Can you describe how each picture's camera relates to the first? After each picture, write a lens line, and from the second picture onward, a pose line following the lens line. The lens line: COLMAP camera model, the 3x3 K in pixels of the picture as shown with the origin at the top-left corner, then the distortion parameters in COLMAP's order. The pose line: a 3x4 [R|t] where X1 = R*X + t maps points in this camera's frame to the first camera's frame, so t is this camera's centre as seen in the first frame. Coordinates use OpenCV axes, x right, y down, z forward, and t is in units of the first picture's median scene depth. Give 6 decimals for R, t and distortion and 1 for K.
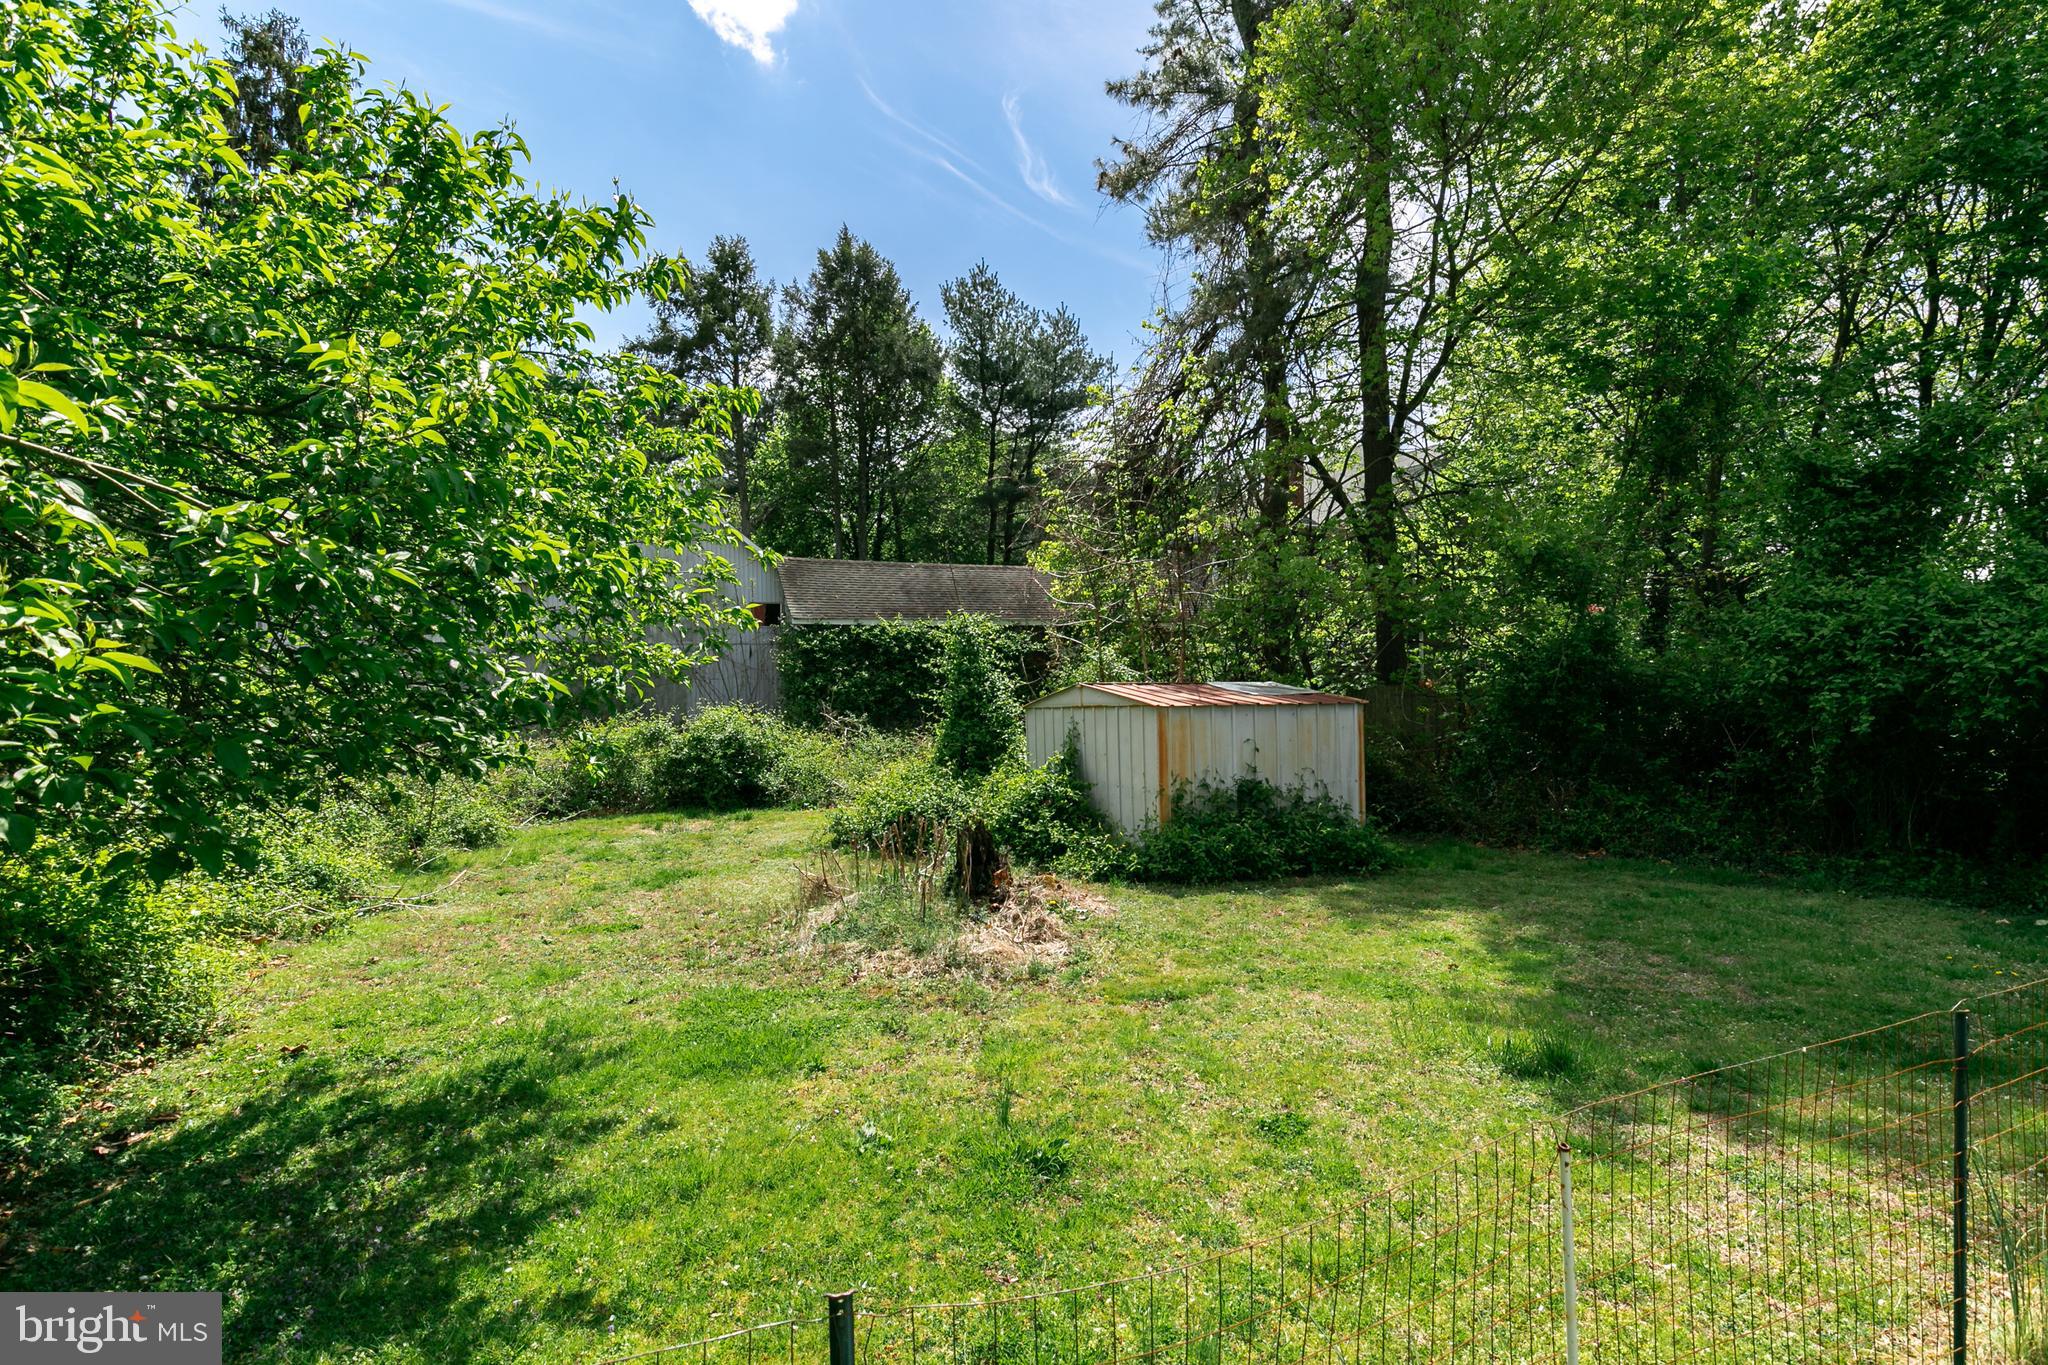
lens RADIAL K [[990.7, 0, 1024.0], [0, 990.7, 682.5], [0, 0, 1]] dist [0.000011, 0.000068]
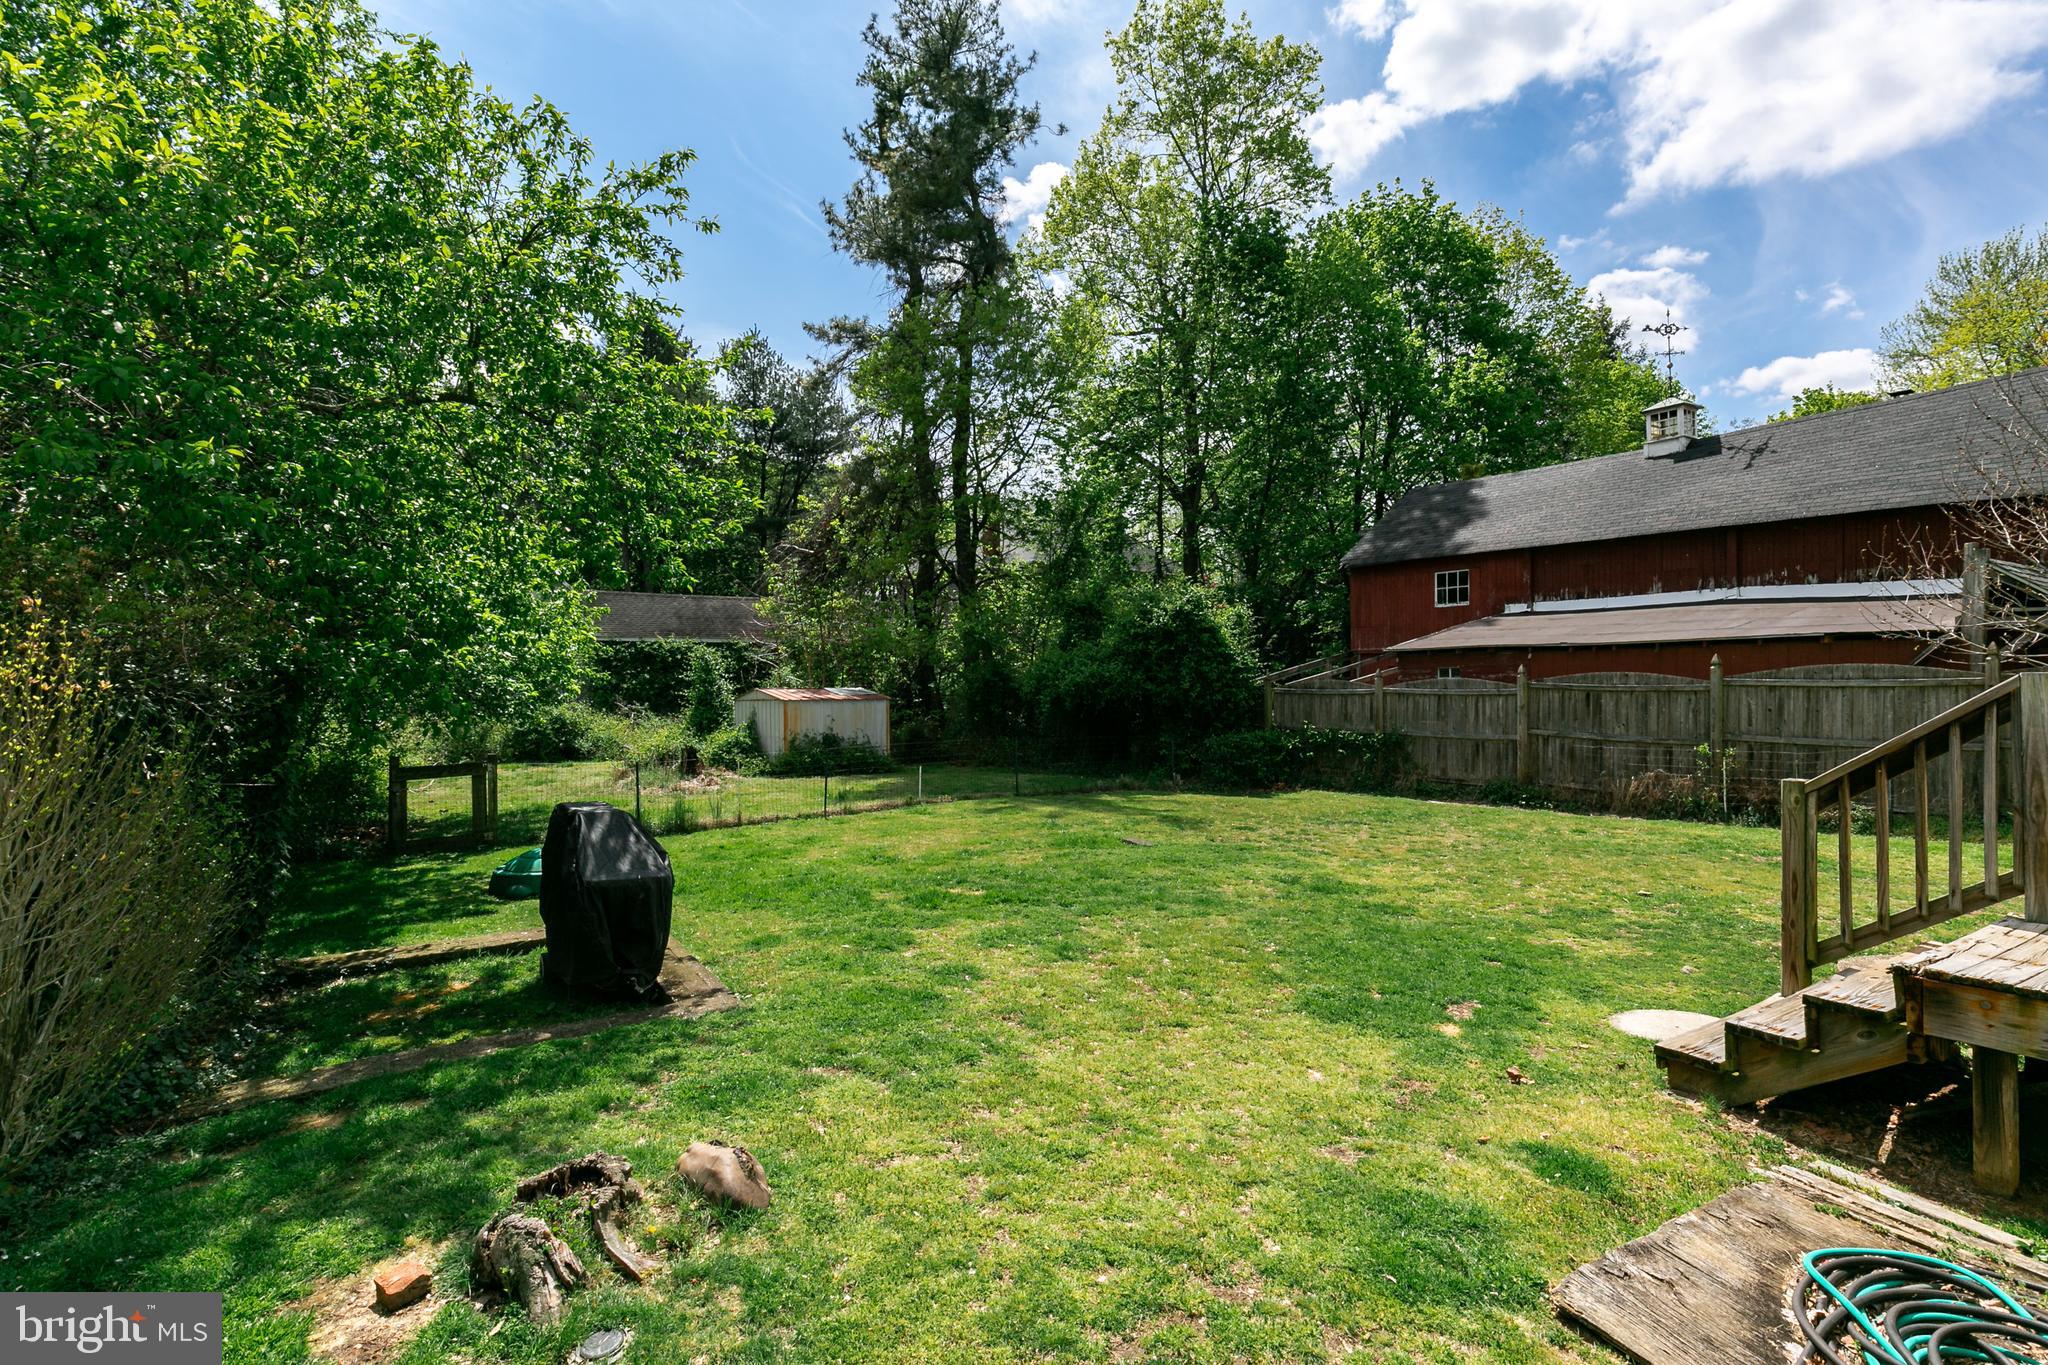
lens RADIAL K [[990.7, 0, 1024.0], [0, 990.7, 682.5], [0, 0, 1]] dist [0.000011, 0.000068]
pose [[0.979773, 0.009220, 0.199902, 0.123317], [-0.010845, 0.999916, 0.007036, -0.020215], [-0.199820, -0.009062, 0.979791, -0.723173]]
